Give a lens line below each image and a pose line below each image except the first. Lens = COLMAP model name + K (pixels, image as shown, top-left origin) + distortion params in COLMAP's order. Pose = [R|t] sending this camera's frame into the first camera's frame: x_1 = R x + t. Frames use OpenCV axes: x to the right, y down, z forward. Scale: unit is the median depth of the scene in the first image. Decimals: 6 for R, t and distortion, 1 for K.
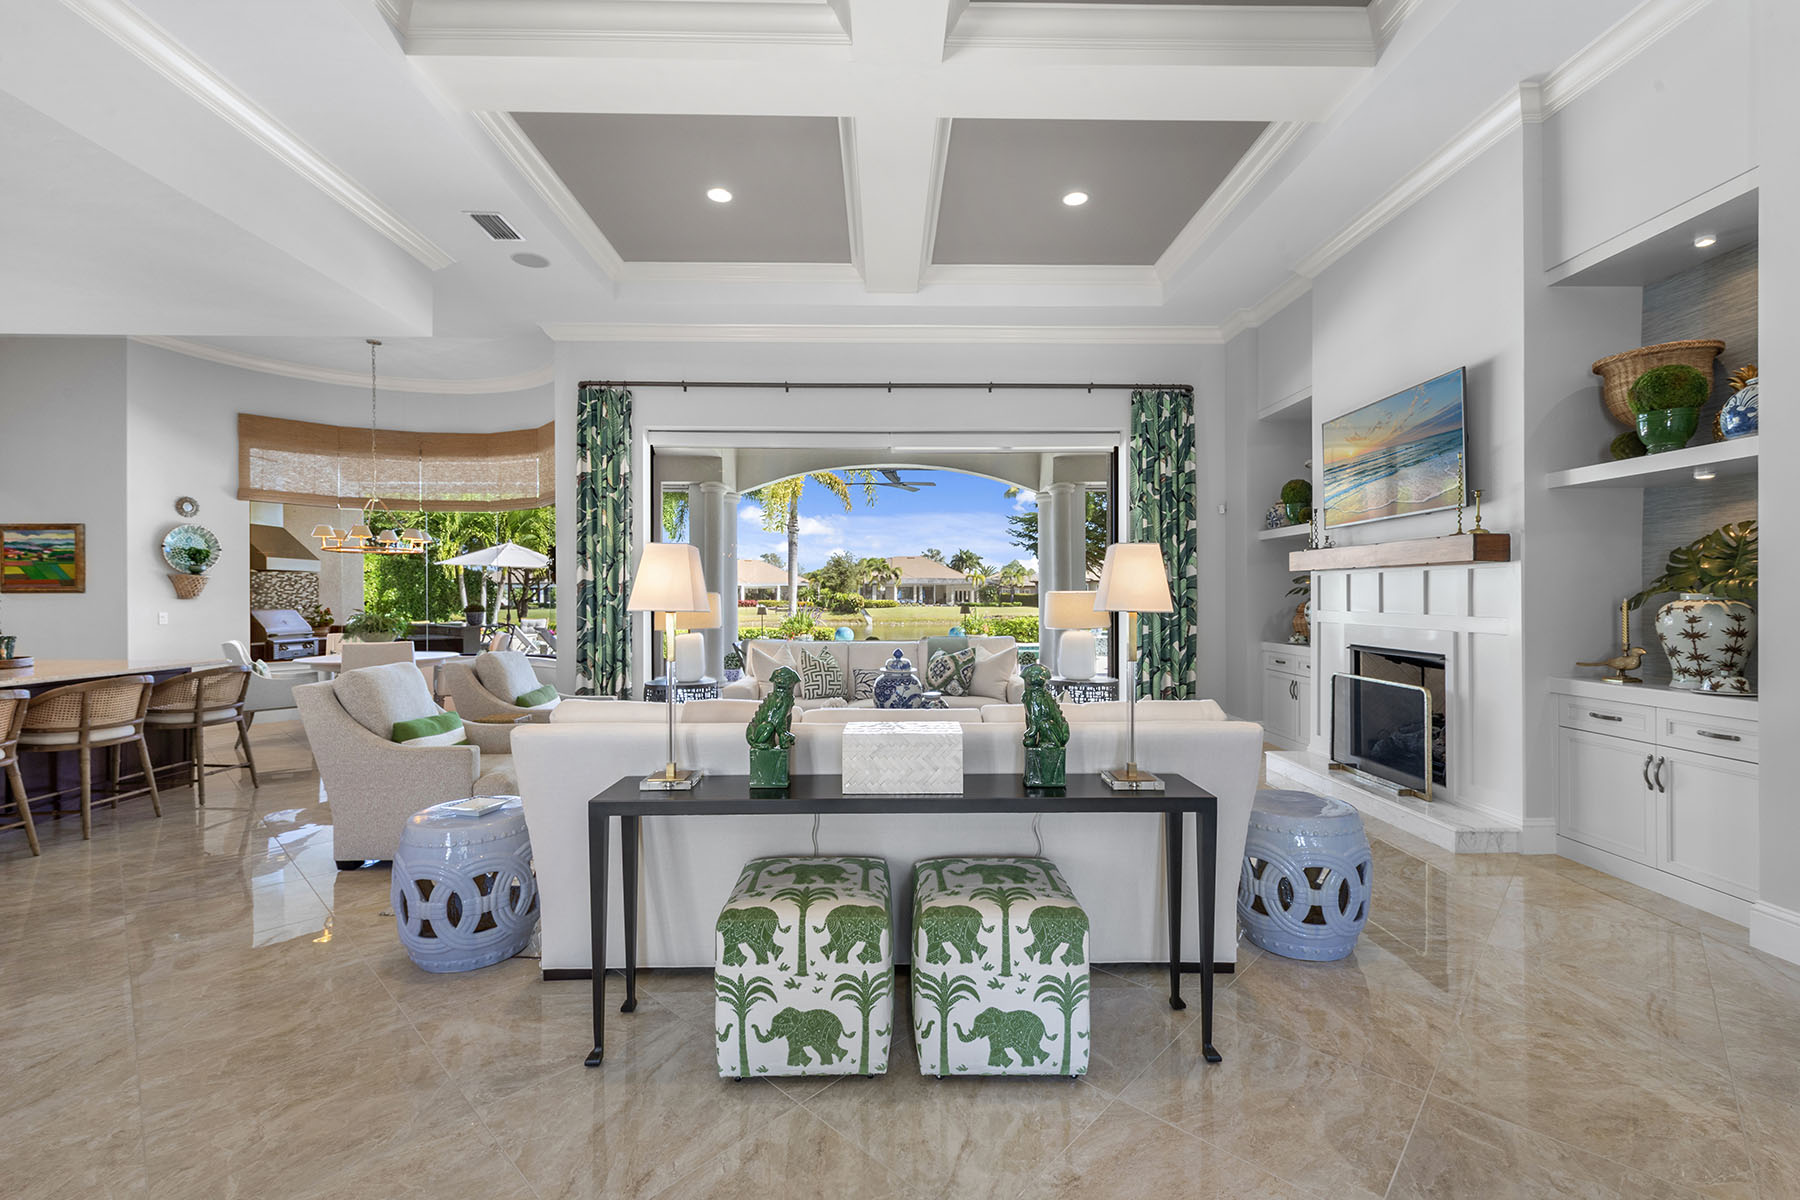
lens RADIAL K [[746.2, 0, 905.6], [0, 746.2, 599.6], [0, 0, 1]] dist [0.004061, 0.000344]
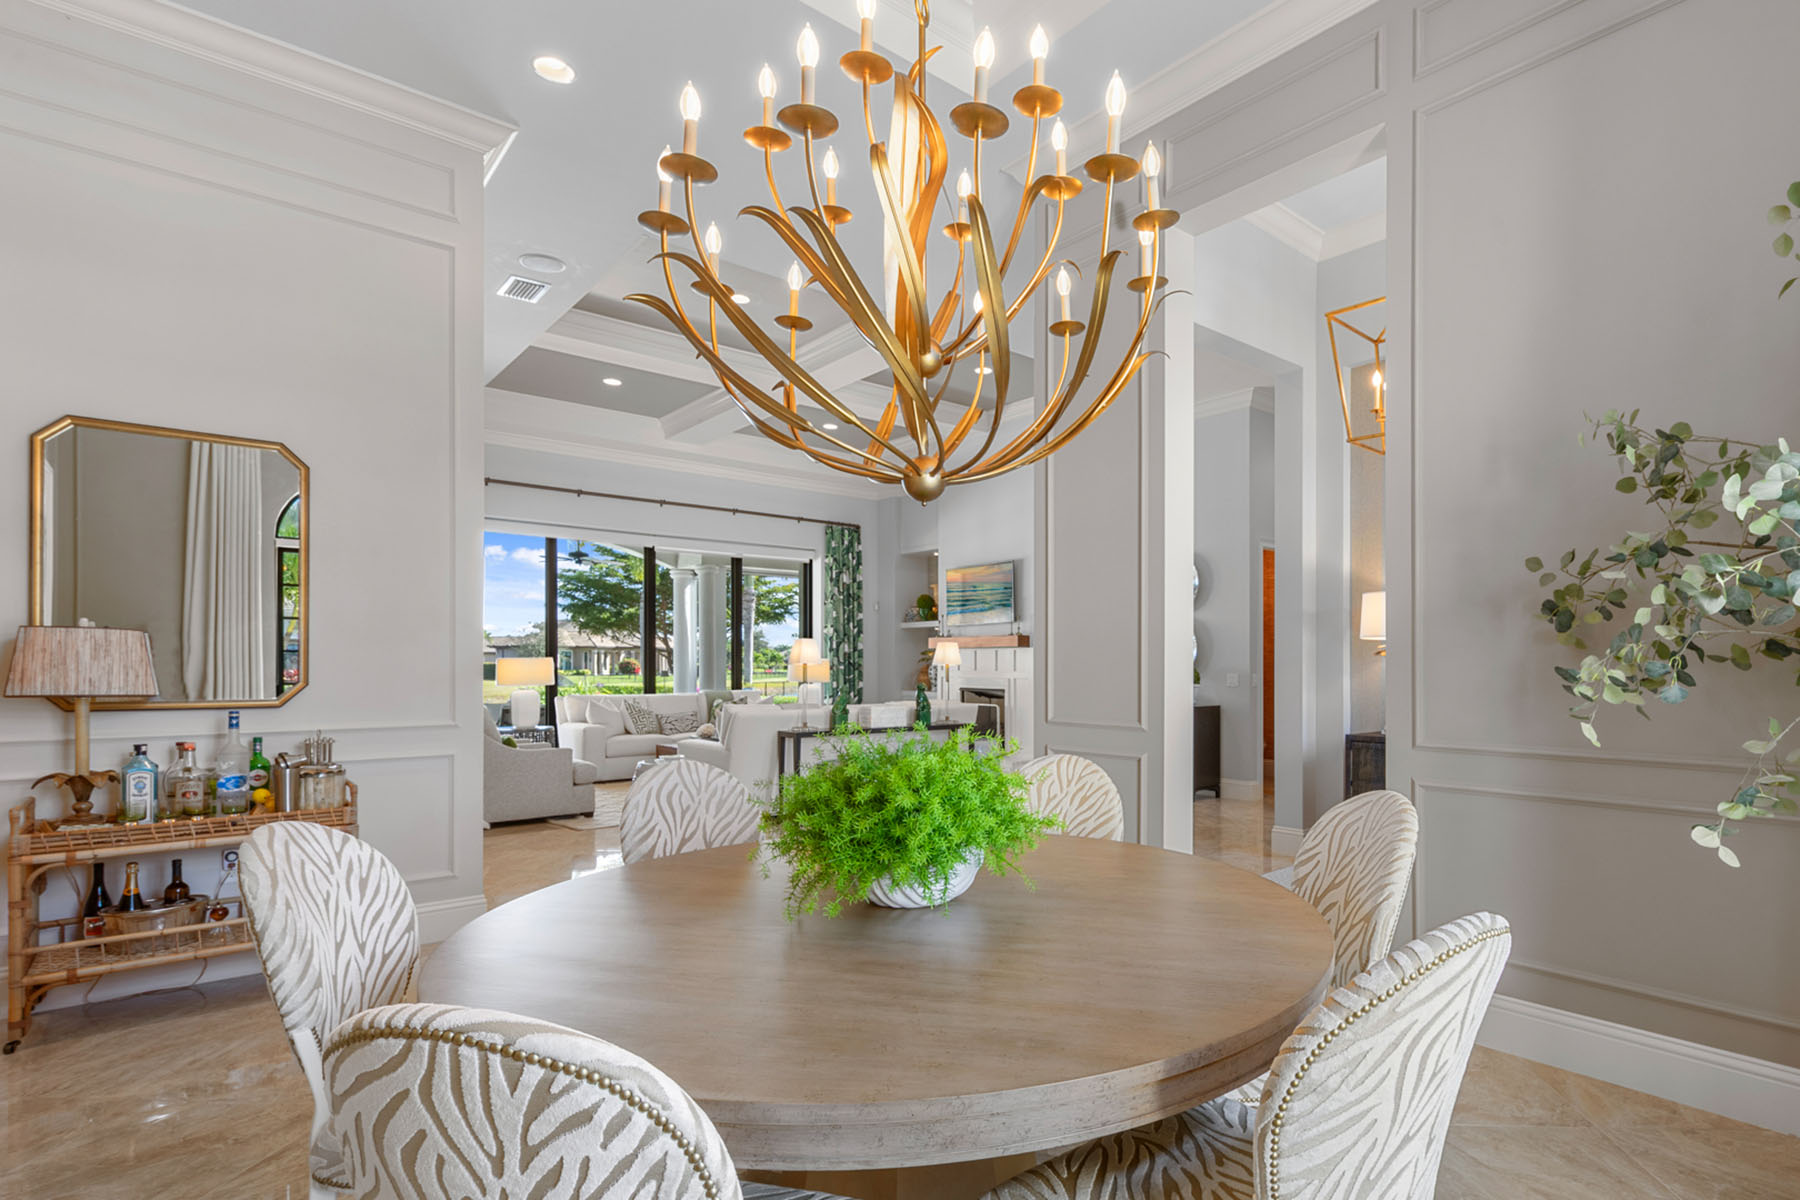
lens RADIAL K [[908.4, 0, 1004.8], [0, 908.4, 659.0], [0, 0, 1]] dist [0.004492, 0.000140]
pose [[0.755693, 0.008443, 0.654872, -0.712007], [-0.000181, 0.999920, -0.012683, 0.013953], [-0.654926, 0.009466, 0.755634, -0.702643]]
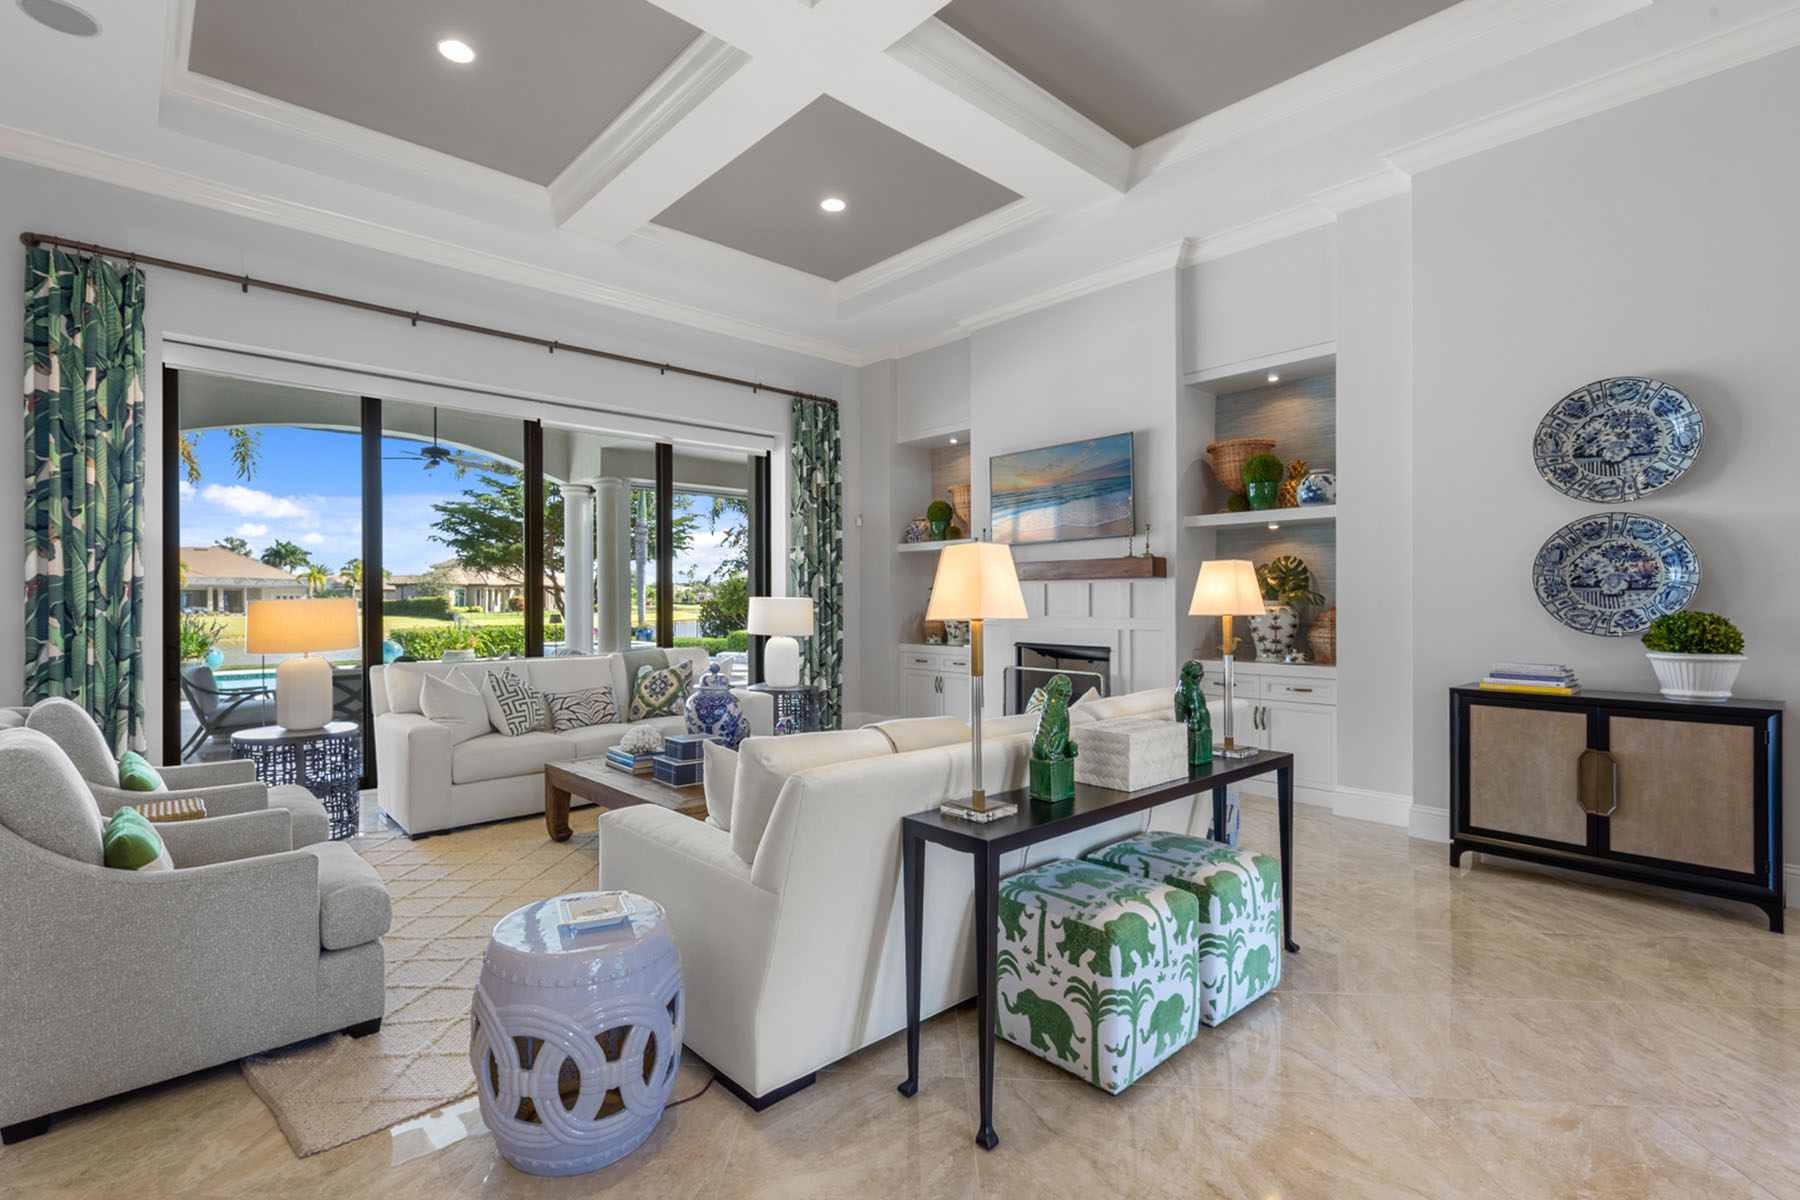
lens RADIAL K [[821.8, 0, 823.4], [0, 821.8, 599.8], [0, 0, 1]] dist [0.002629, 0.000646]
pose [[0.780232, 0.002371, 0.625486, -0.409629], [0.002439, 0.999974, -0.006833, -0.000727], [-0.625485, 0.006857, 0.780206, 0.132627]]
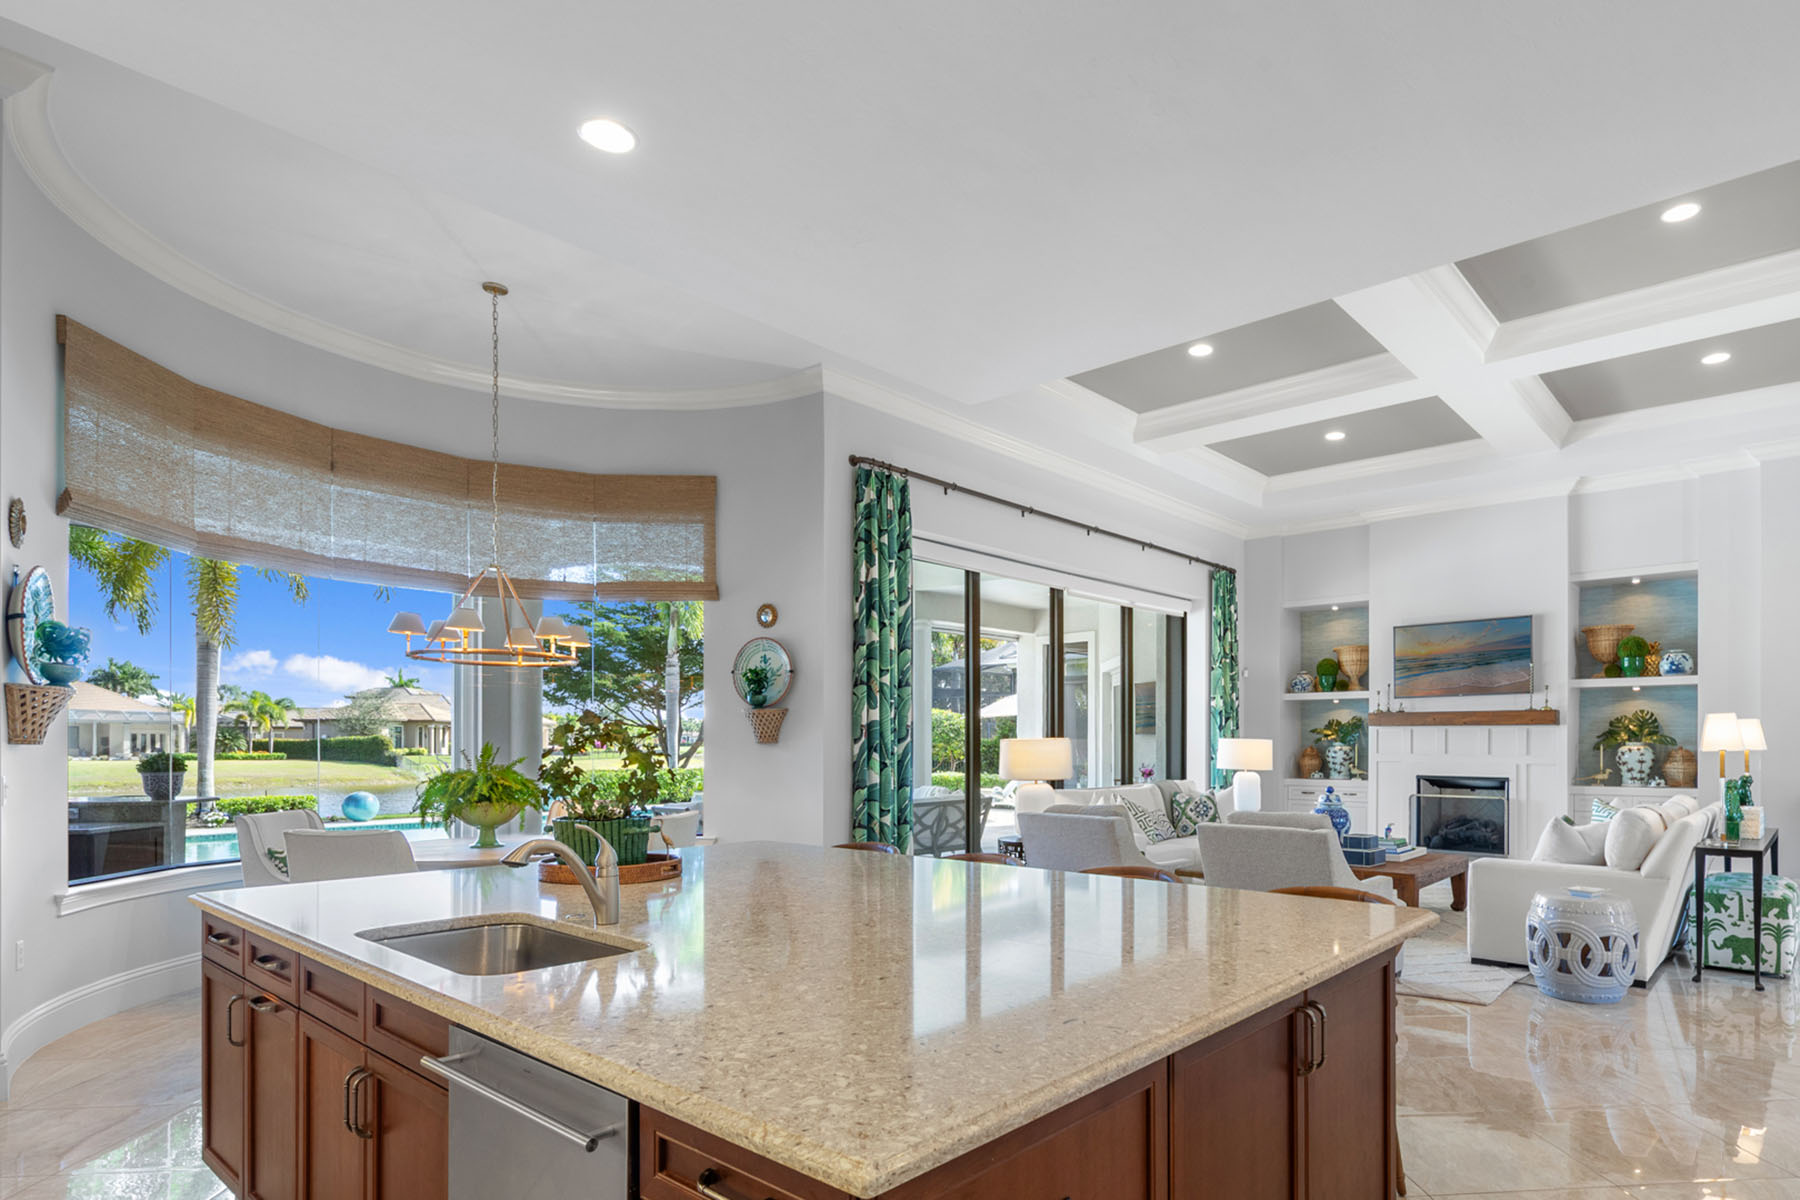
lens RADIAL K [[985.2, 0, 982.3], [0, 985.2, 741.8], [0, 0, 1]] dist [0.008976, 0.001130]
pose [[0.658743, 0.003617, 0.752359, -1.272699], [0.001143, 0.999982, -0.005808, 0.002188], [-0.752367, 0.004686, 0.658728, 0.292522]]
